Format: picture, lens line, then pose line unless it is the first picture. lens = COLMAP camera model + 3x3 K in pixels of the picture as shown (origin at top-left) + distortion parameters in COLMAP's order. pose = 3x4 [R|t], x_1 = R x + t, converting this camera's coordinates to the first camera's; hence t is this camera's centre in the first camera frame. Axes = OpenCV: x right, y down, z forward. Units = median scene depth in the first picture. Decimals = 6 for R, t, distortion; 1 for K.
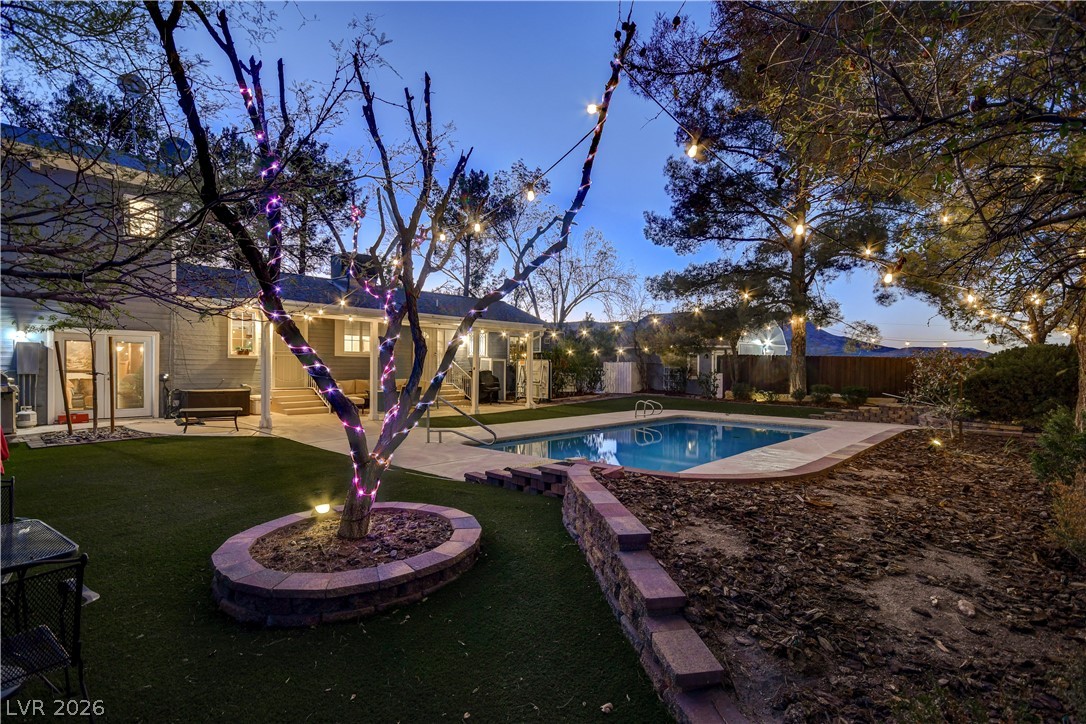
lens RADIAL K [[525.5, 0, 541.5], [0, 525.5, 371.0], [0, 0, 1]] dist [0.015625, 0.000439]
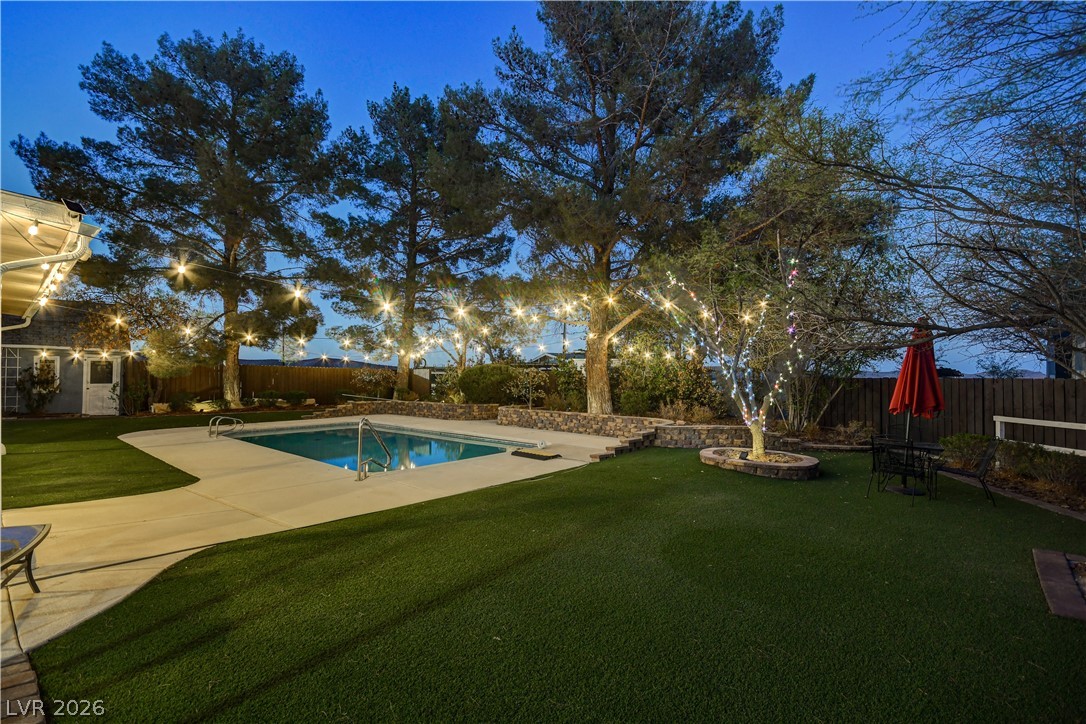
lens RADIAL K [[501.1, 0, 543.0], [0, 501.1, 362.0], [0, 0, 1]] dist [0.016226, 0.000437]
pose [[-0.003440, 0.017234, 0.999846, -0.501897], [0.007103, 0.999827, -0.017209, -0.011812], [-0.999969, 0.007043, -0.003562, 0.384049]]
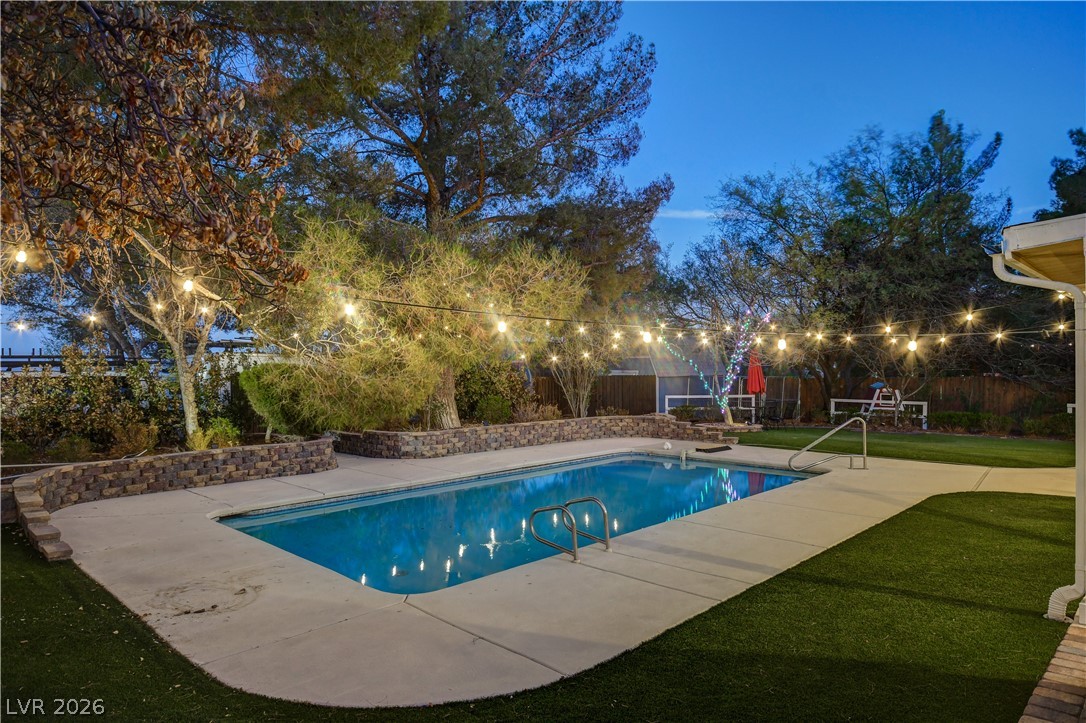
lens RADIAL K [[676.3, 0, 543.0], [0, 676.3, 361.5], [0, 0, 1]] dist [-0.011991, 0.019529]
pose [[-0.999557, -0.000528, 0.029759, 0.161123], [-0.000433, 0.999995, 0.003218, -0.028675], [-0.029761, 0.003204, -0.999552, 1.149815]]
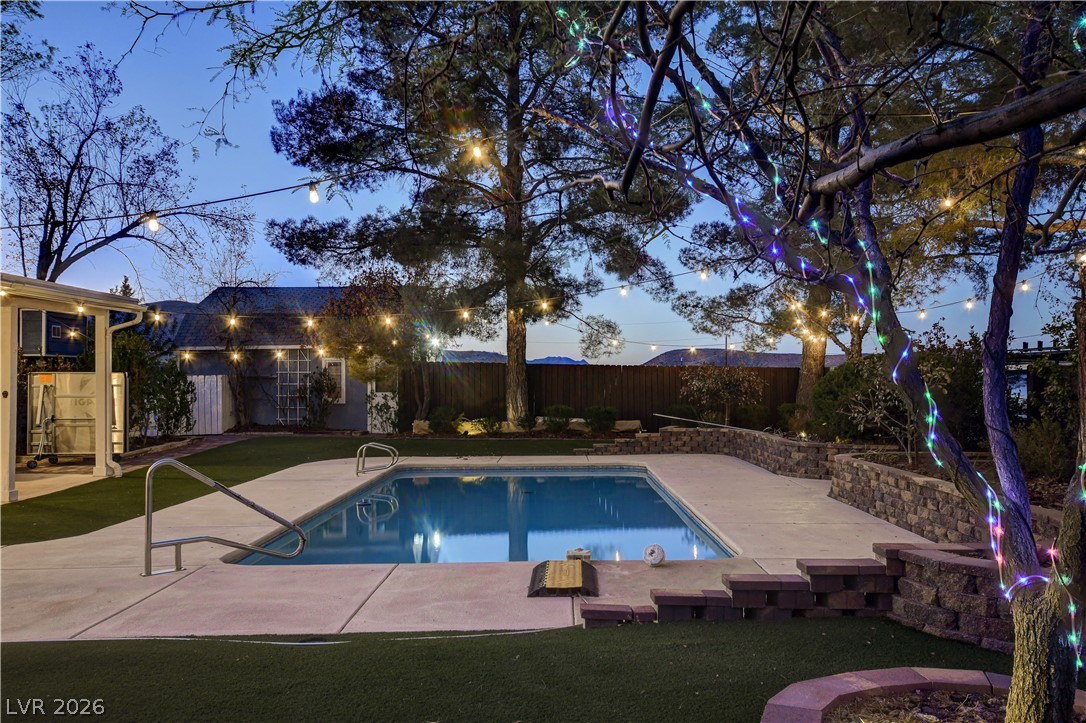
lens RADIAL K [[881.4, 0, 547.3], [0, 881.4, 369.1], [0, 0, 1]] dist [0.063681, 0.003383]
pose [[0.740347, -0.004167, 0.672212, -0.238188], [0.018404, 0.999732, -0.014073, -0.005350], [-0.671973, 0.022791, 0.740225, 0.137498]]
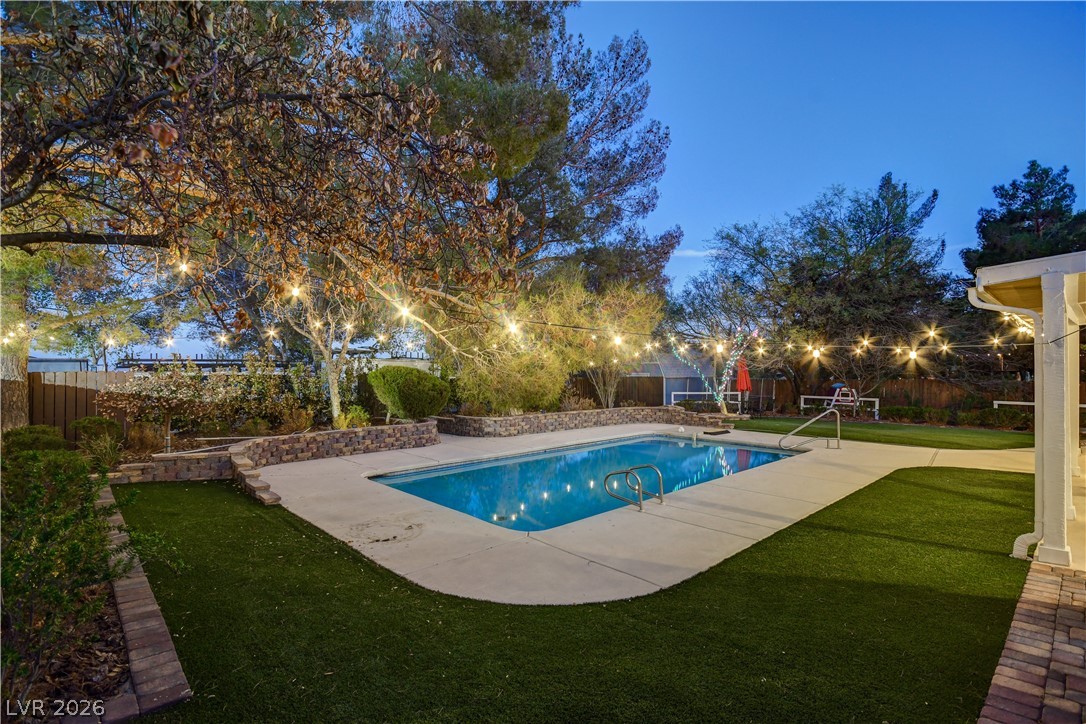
lens RADIAL K [[516.2, 0, 540.4], [0, 516.2, 361.5], [0, 0, 1]] dist [0.013342, -0.000540]
pose [[-0.997397, -0.004881, 0.071943, 0.198512], [-0.005258, 0.999973, -0.005042, -0.028159], [-0.071917, -0.005407, -0.997396, 1.171603]]
